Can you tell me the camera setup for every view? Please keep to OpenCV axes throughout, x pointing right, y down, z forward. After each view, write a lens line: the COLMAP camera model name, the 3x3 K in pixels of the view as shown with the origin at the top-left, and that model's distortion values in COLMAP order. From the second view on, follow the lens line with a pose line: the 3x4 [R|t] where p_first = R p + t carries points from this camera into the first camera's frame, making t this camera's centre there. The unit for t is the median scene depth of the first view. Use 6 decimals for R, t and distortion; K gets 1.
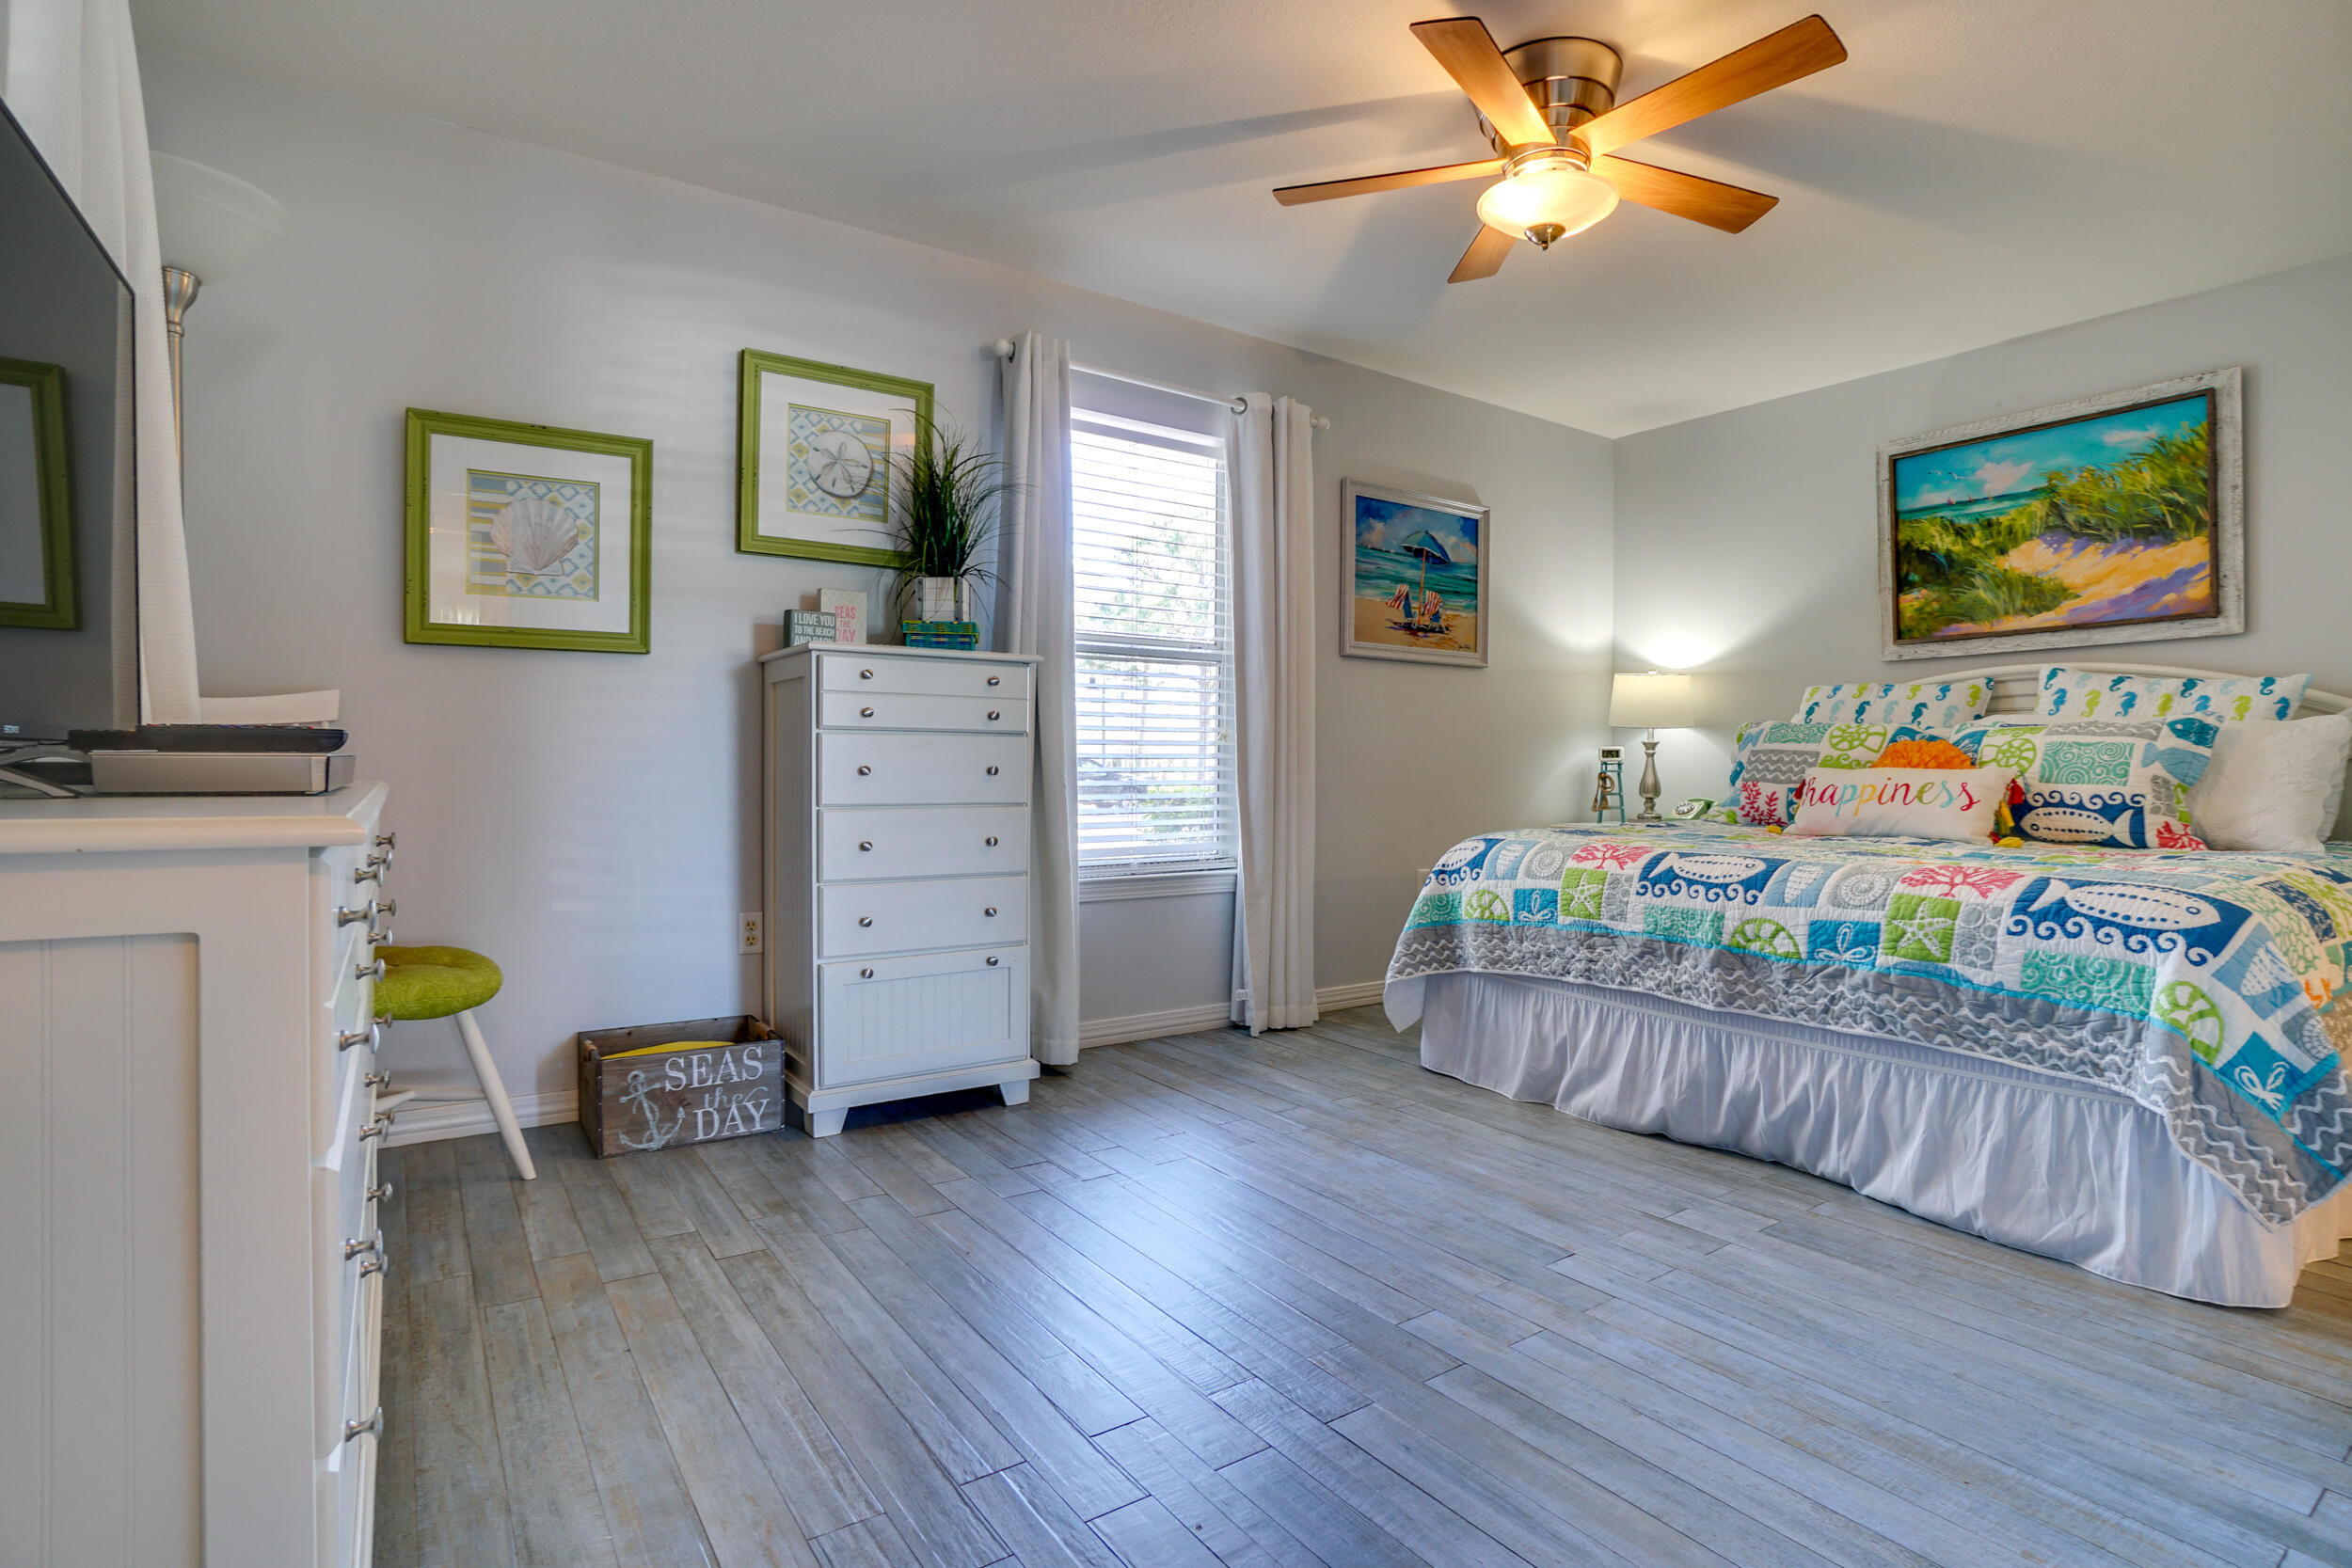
lens RADIAL K [[1073.4, 0, 1133.6], [0, 1073.4, 779.1], [0, 0, 1]] dist [-0.075449, 0.023666]
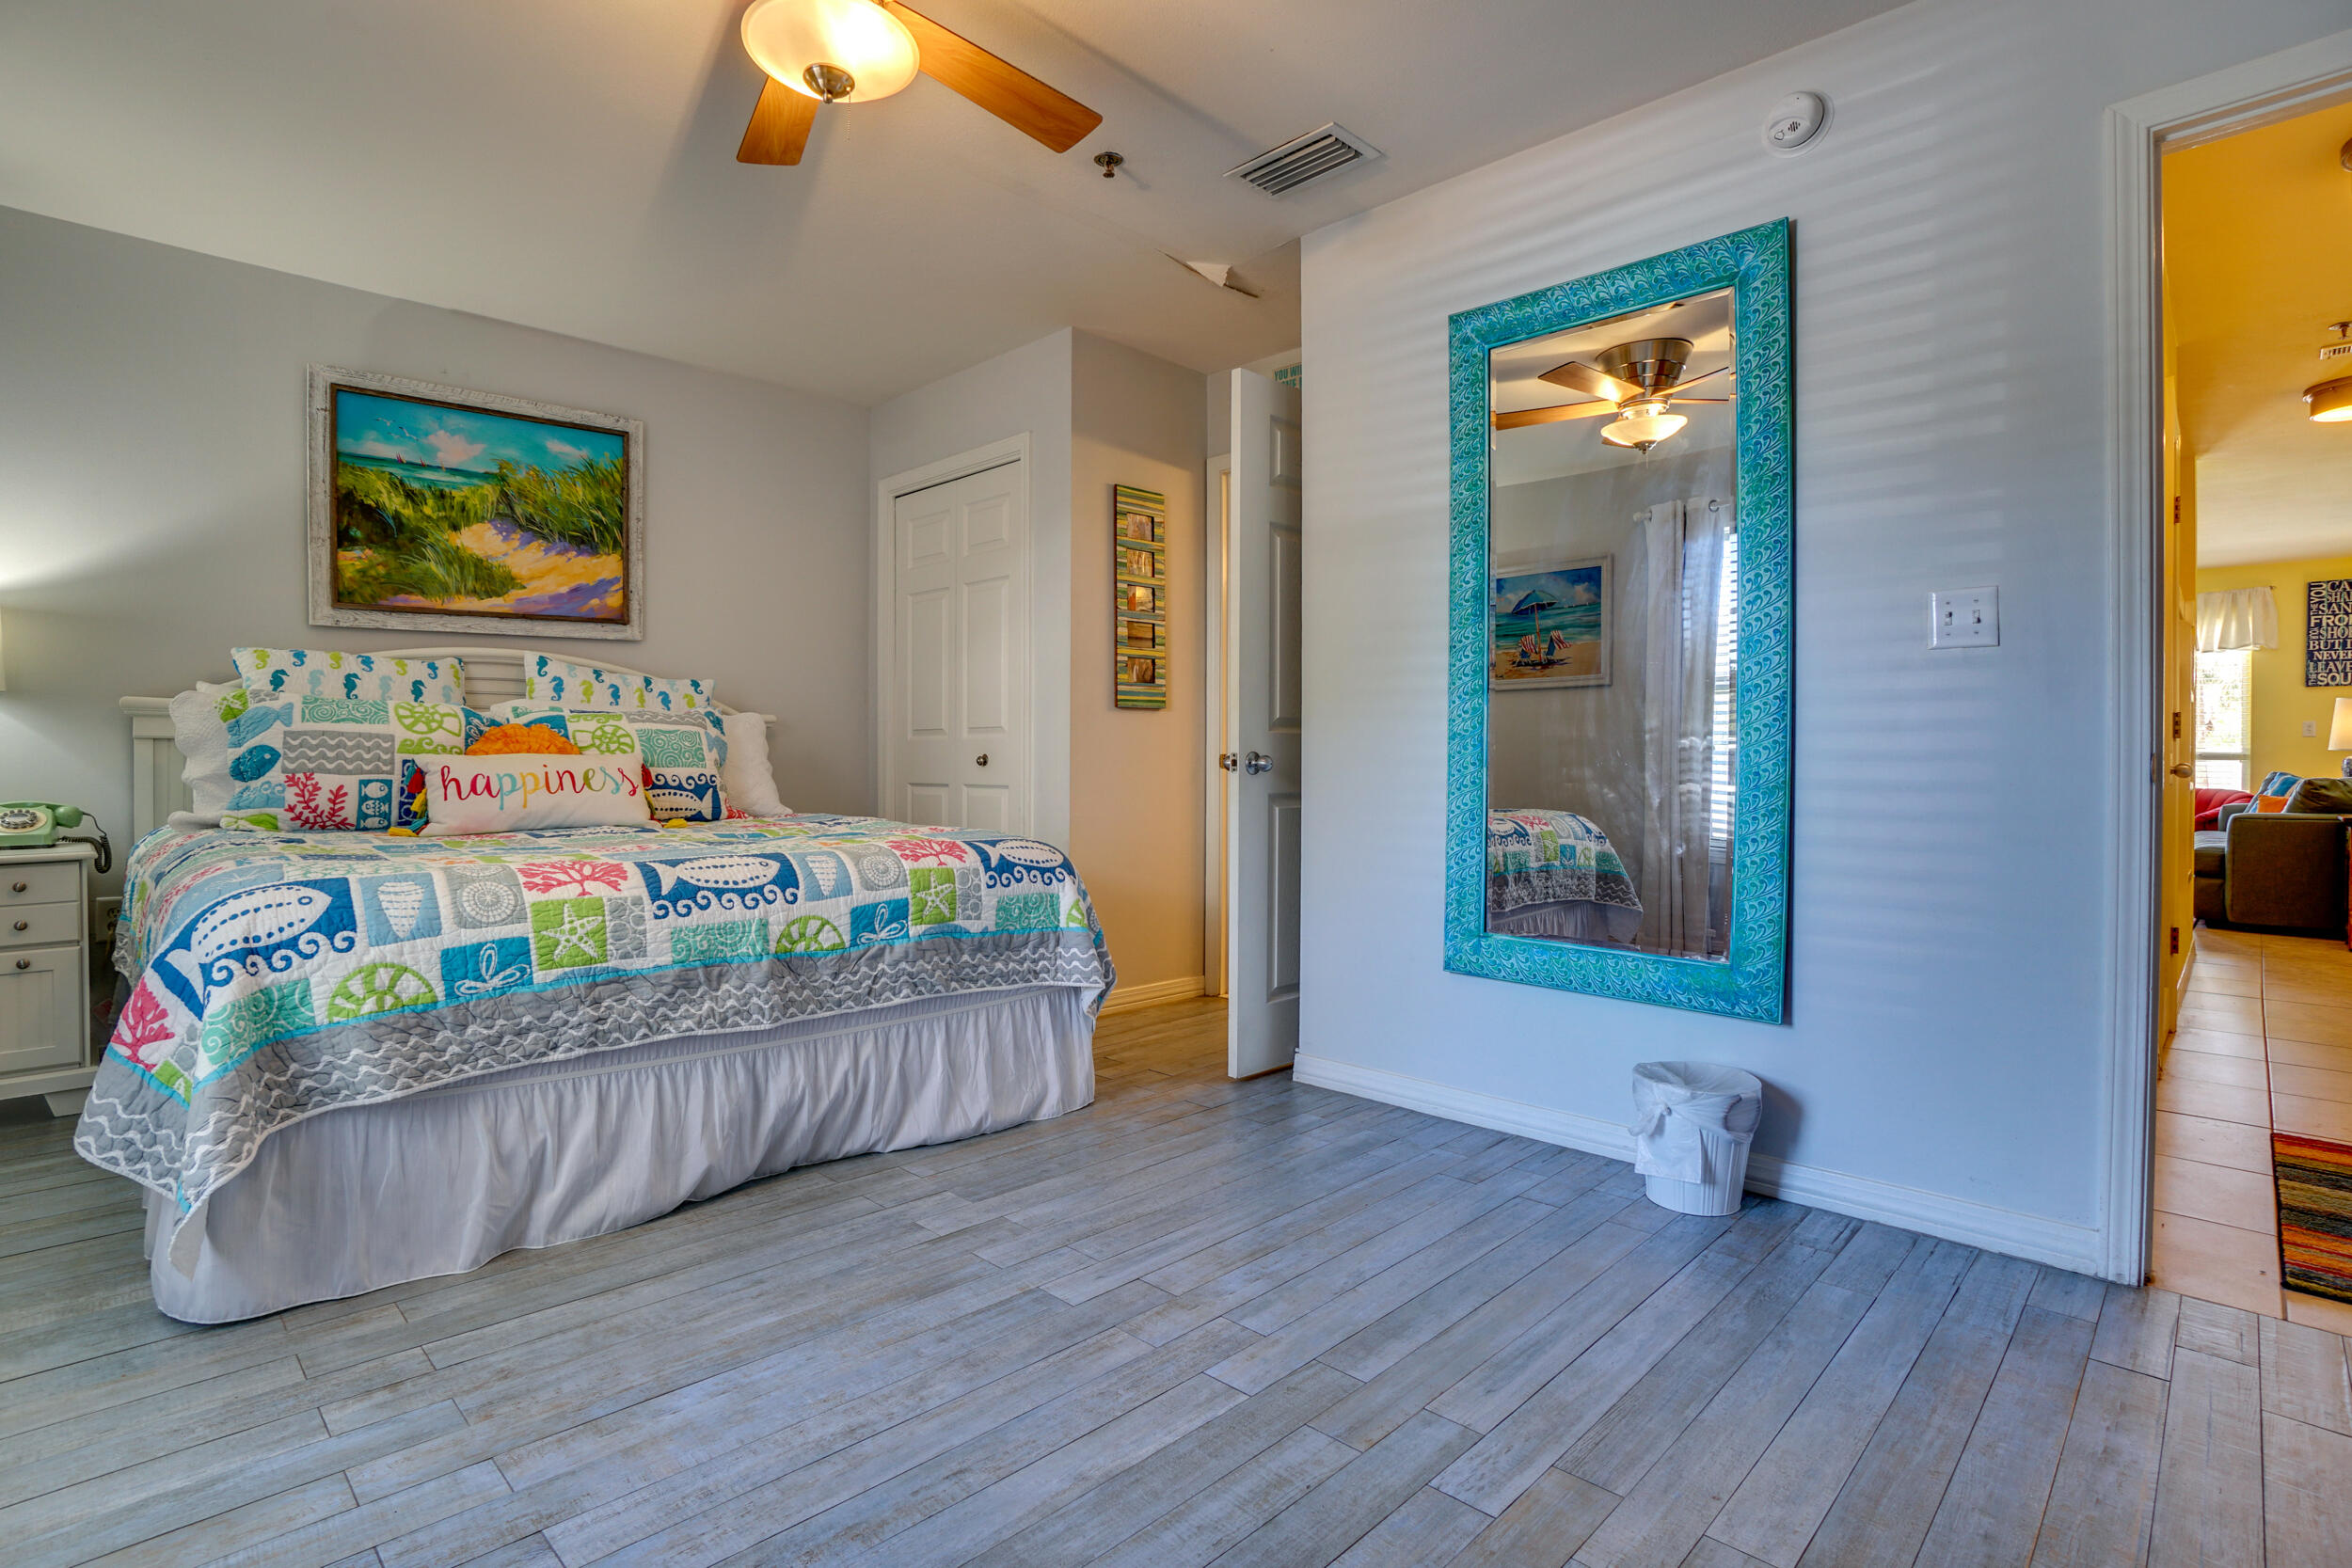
lens RADIAL K [[1106.3, 0, 1174.6], [0, 1106.3, 763.7], [0, 0, 1]] dist [-0.069983, 0.022640]
pose [[-0.163444, -0.016511, 0.986414, -0.375620], [0.009586, 0.999786, 0.018323, -0.017380], [-0.986506, 0.012450, -0.163251, 0.720385]]
